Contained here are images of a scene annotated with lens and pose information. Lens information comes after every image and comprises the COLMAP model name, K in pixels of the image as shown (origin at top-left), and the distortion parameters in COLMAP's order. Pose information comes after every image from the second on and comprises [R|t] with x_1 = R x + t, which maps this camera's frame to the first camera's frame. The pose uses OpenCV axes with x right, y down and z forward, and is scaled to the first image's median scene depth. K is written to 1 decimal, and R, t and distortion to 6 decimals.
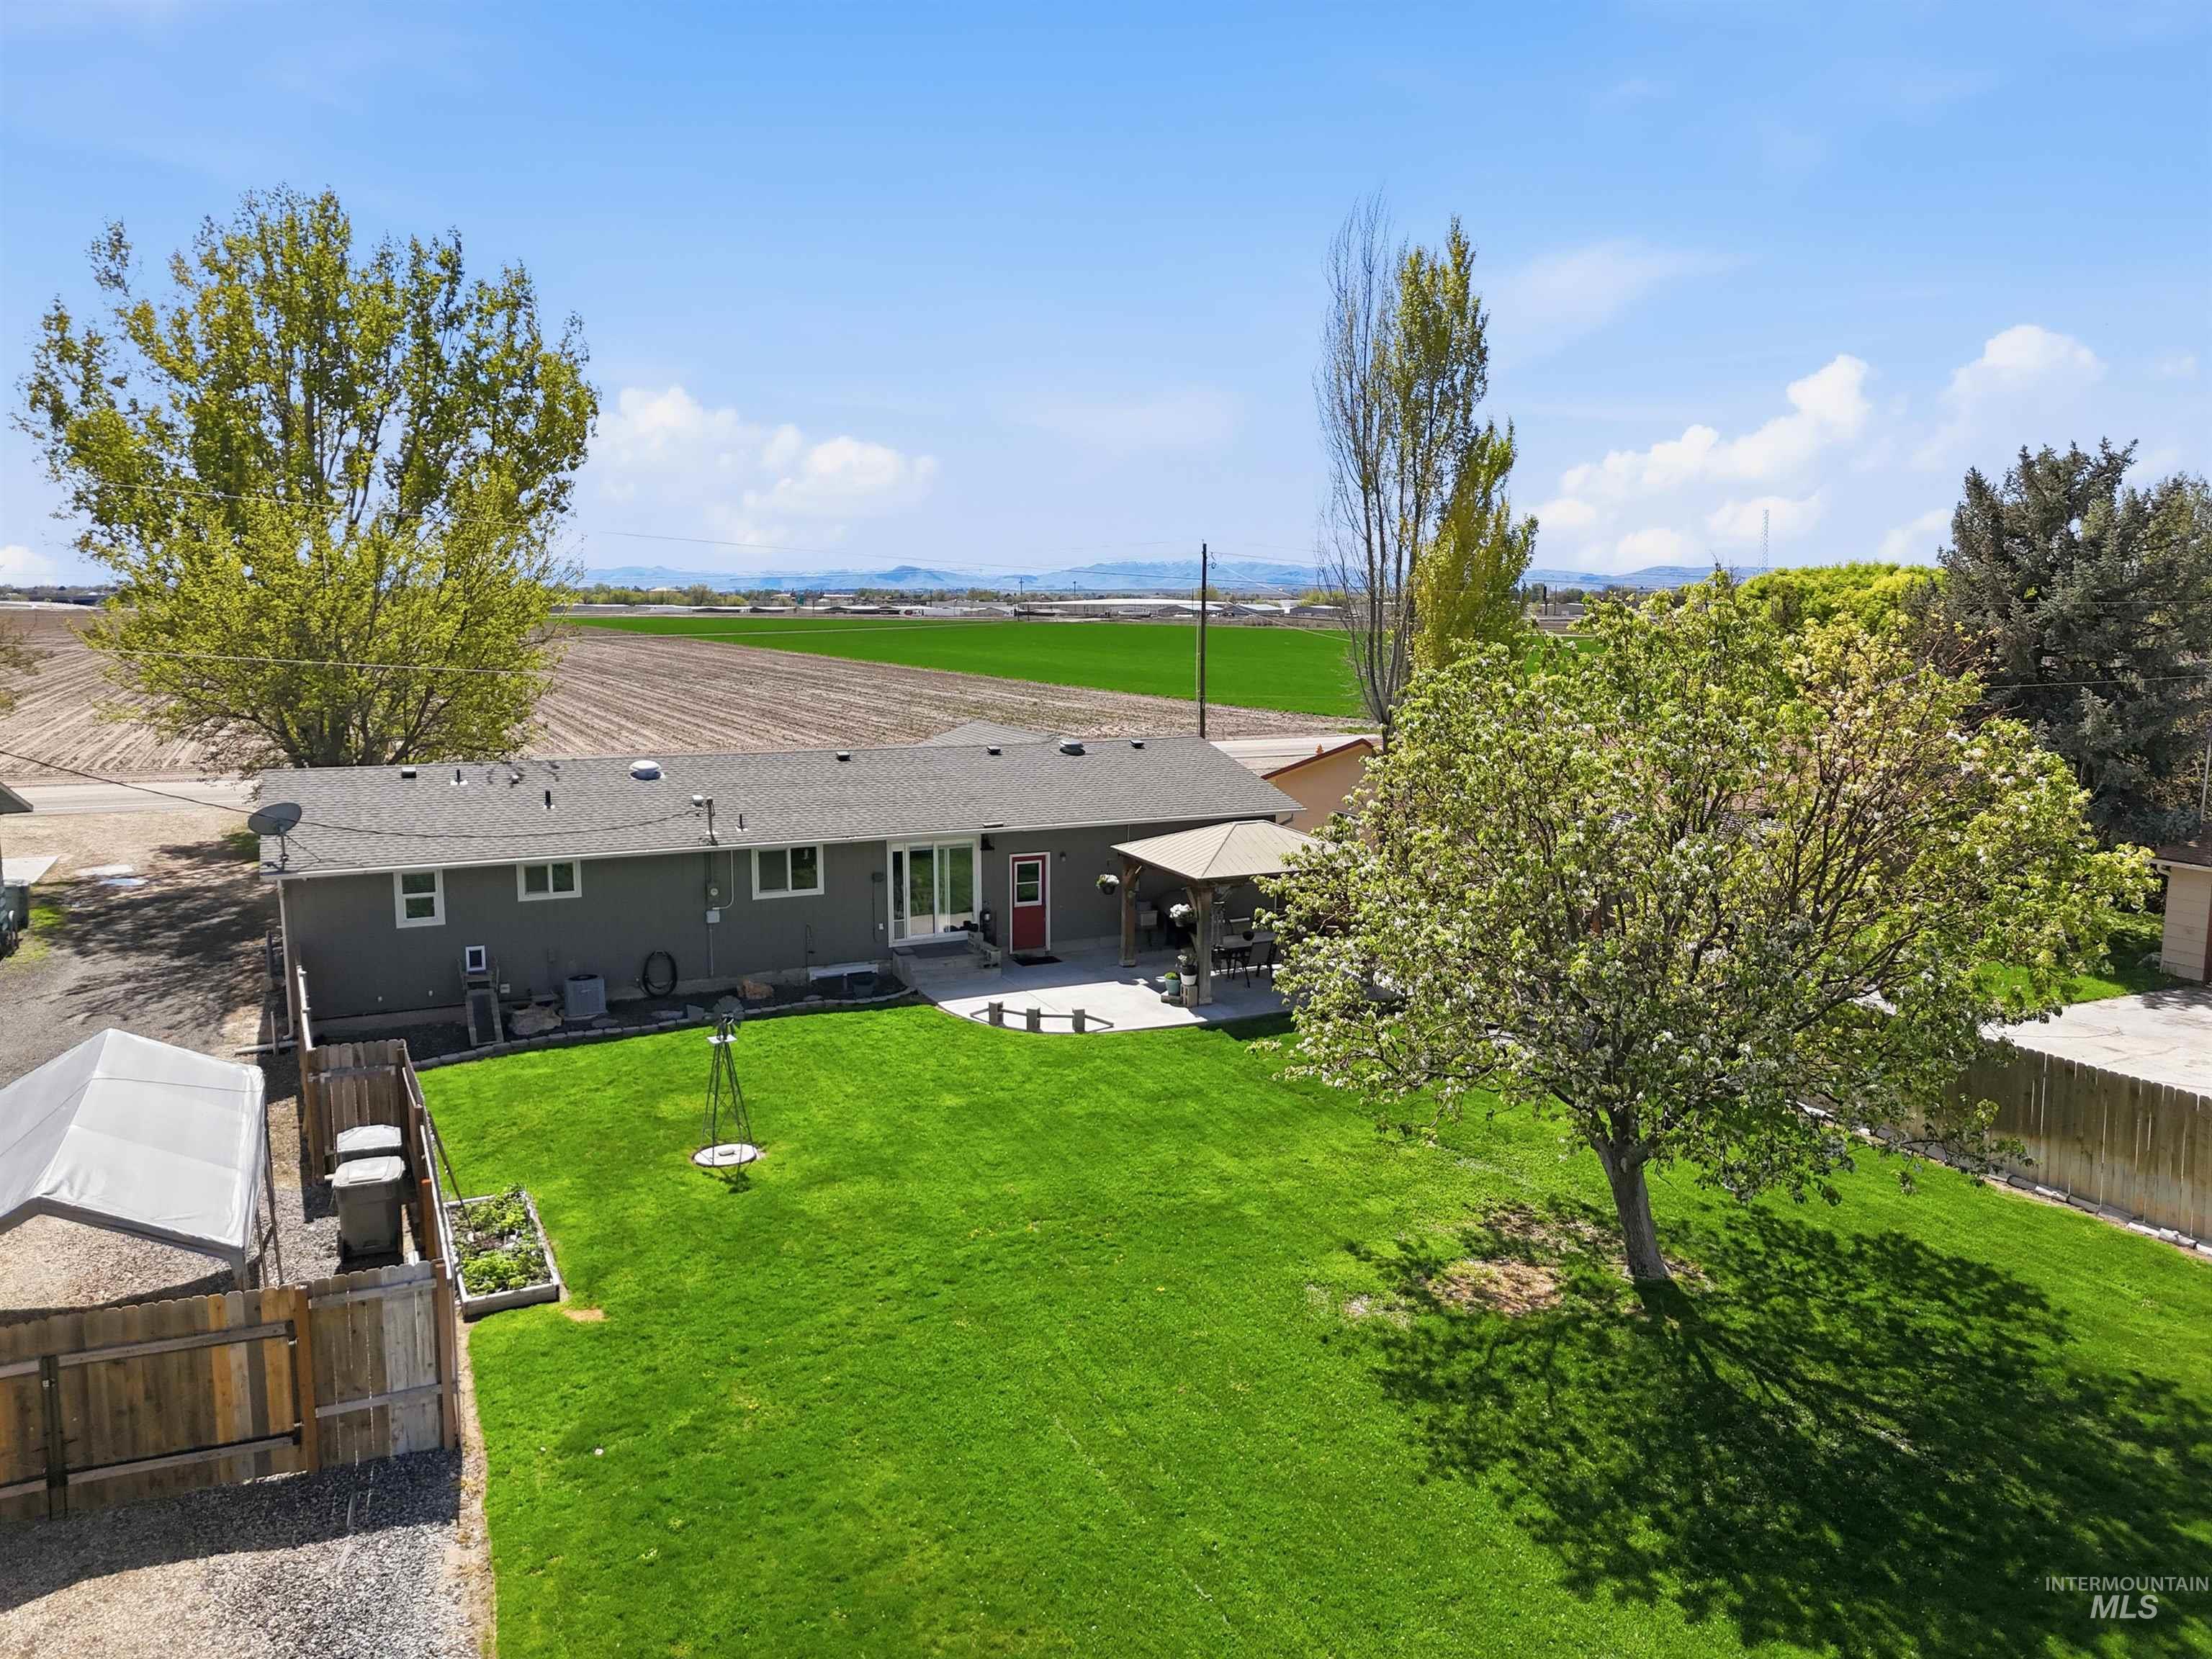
lens RADIAL K [[1622.6, 0, 1106.0], [0, 1622.6, 829.5], [0, 0, 1]] dist [0.075924, -0.069675]
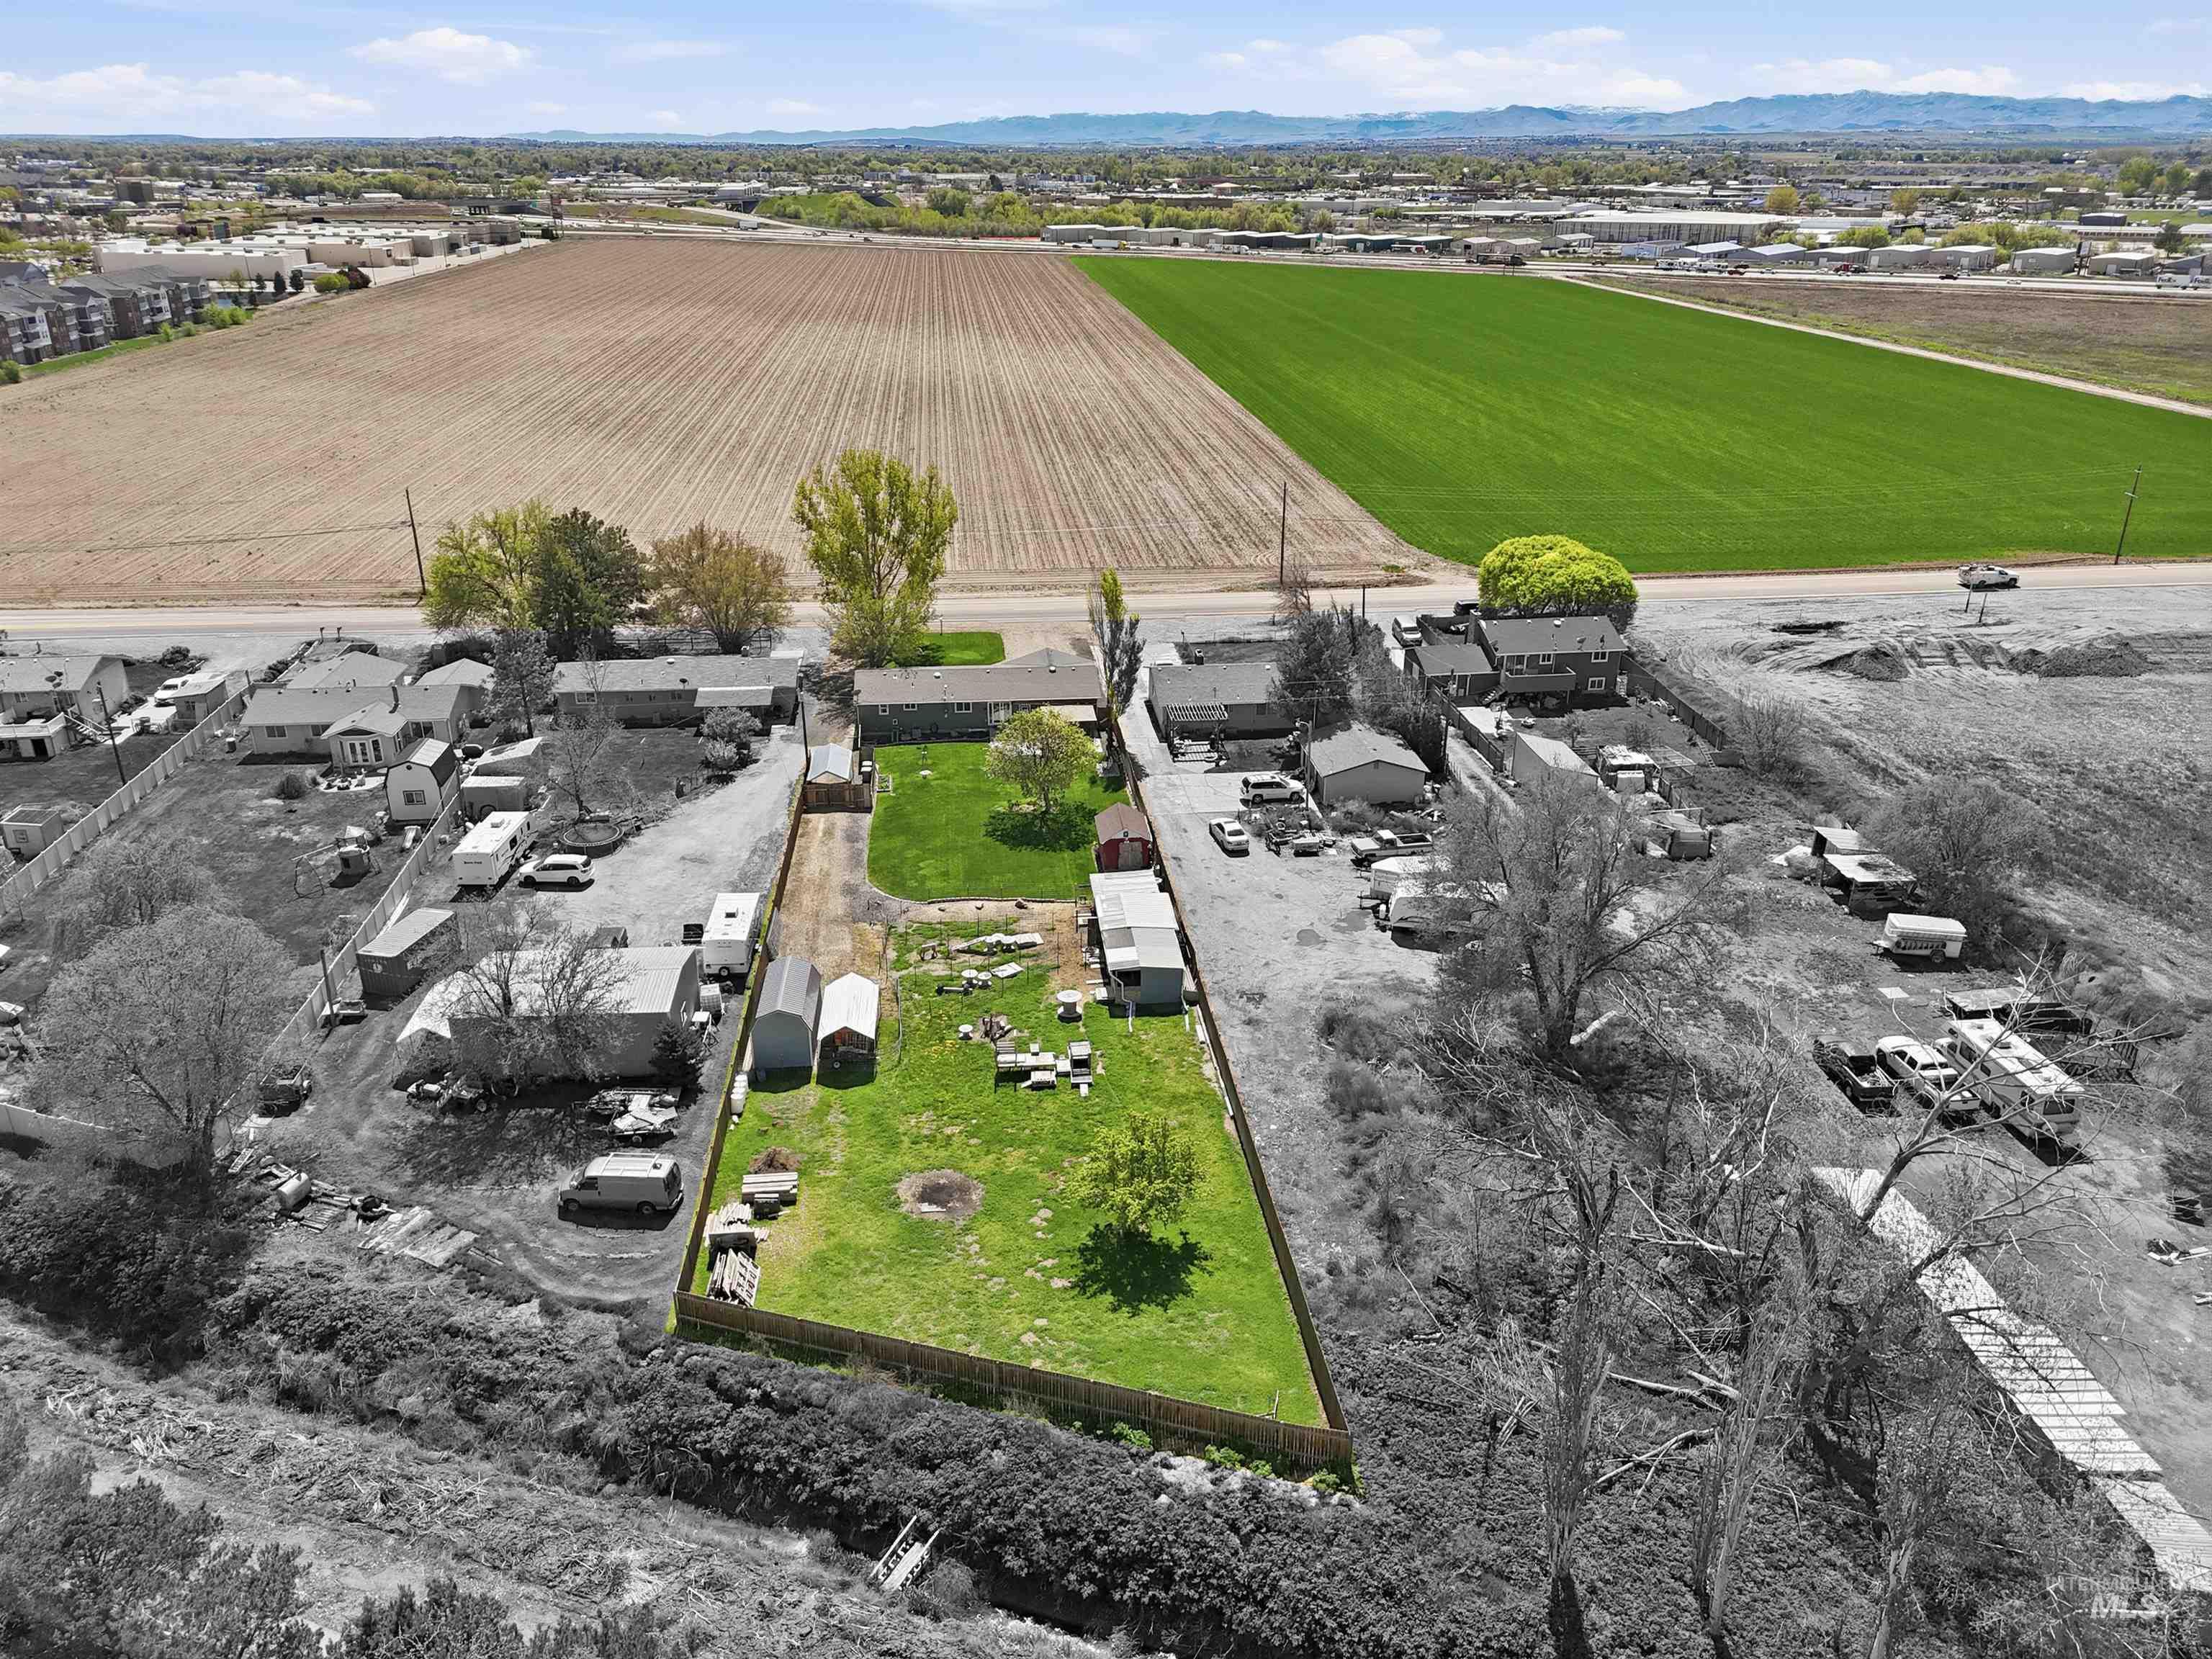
lens RADIAL K [[1622.6, 0, 1106.0], [0, 1622.6, 829.5], [0, 0, 1]] dist [0.075924, -0.069675]
pose [[0.940477, 0.128213, -0.314744, 1.288792], [-0.044798, 0.964796, 0.259156, -0.656065], [0.336891, -0.229630, 0.913112, -2.376092]]
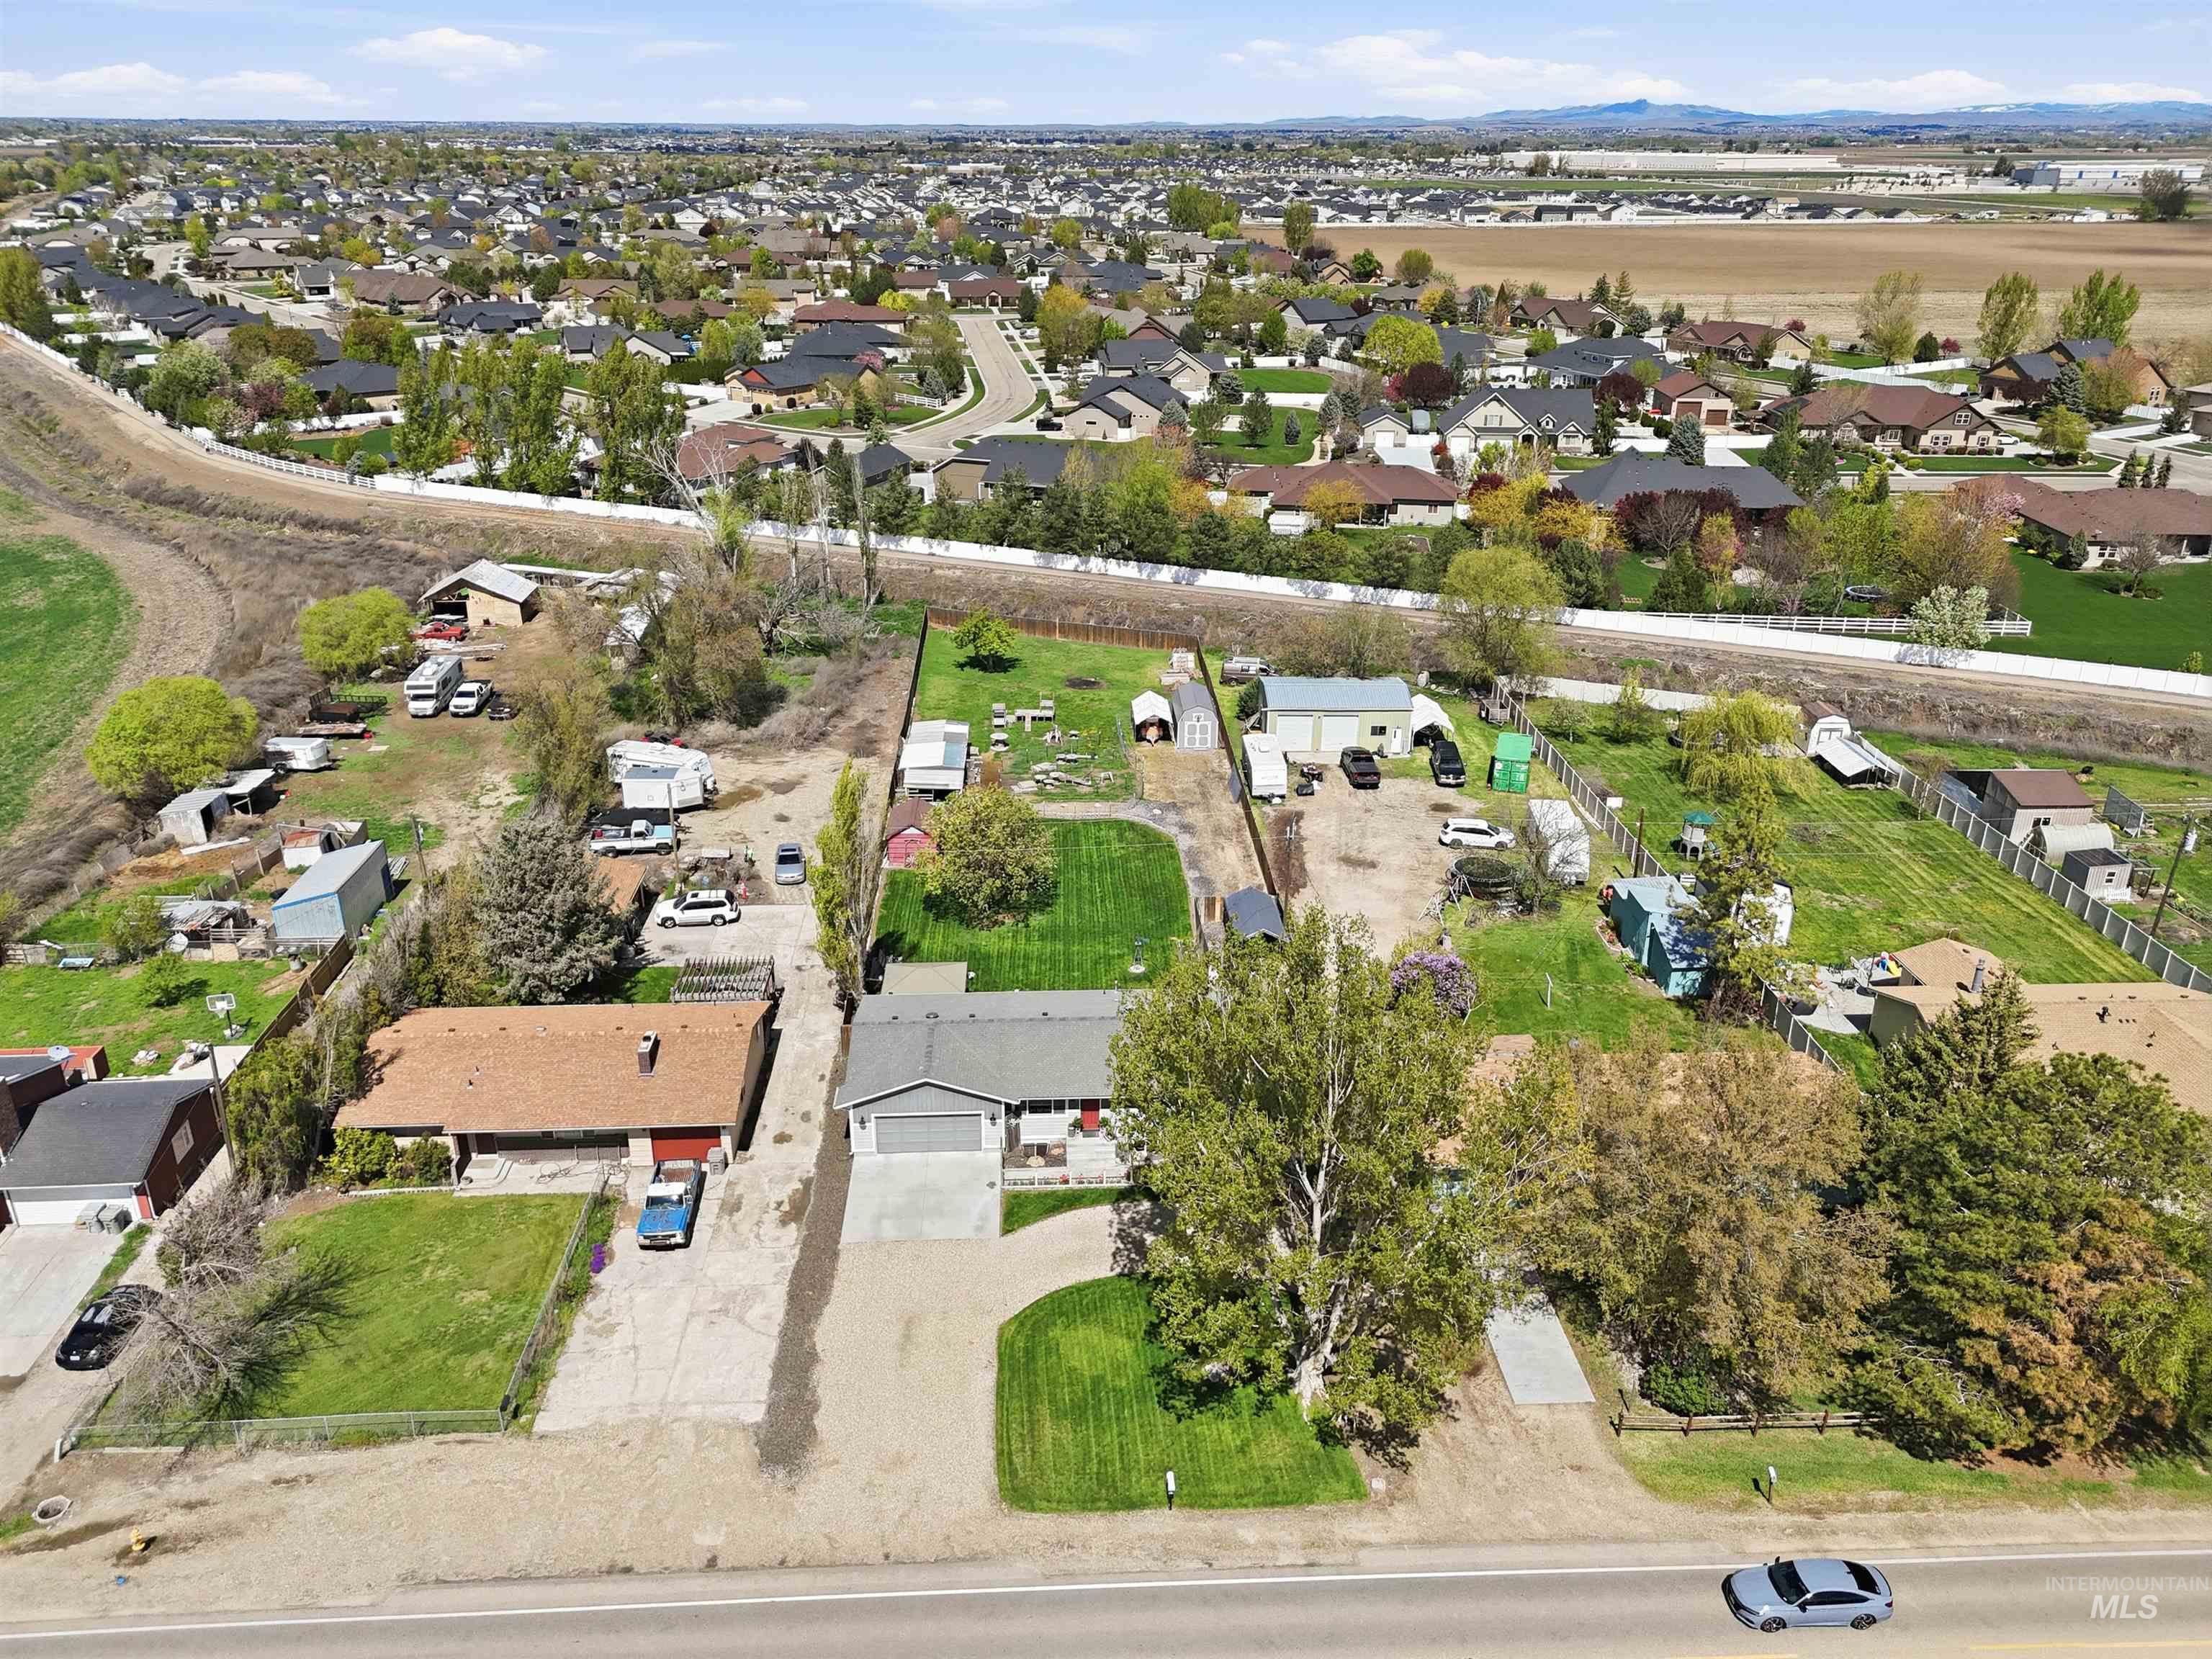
lens RADIAL K [[1622.6, 0, 1106.0], [0, 1622.6, 829.5], [0, 0, 1]] dist [0.075924, -0.069675]
pose [[-0.920848, -0.154359, 0.358067, -0.944350], [0.049322, 0.864818, 0.499656, -1.285742], [-0.386789, 0.477768, -0.788753, 2.449243]]
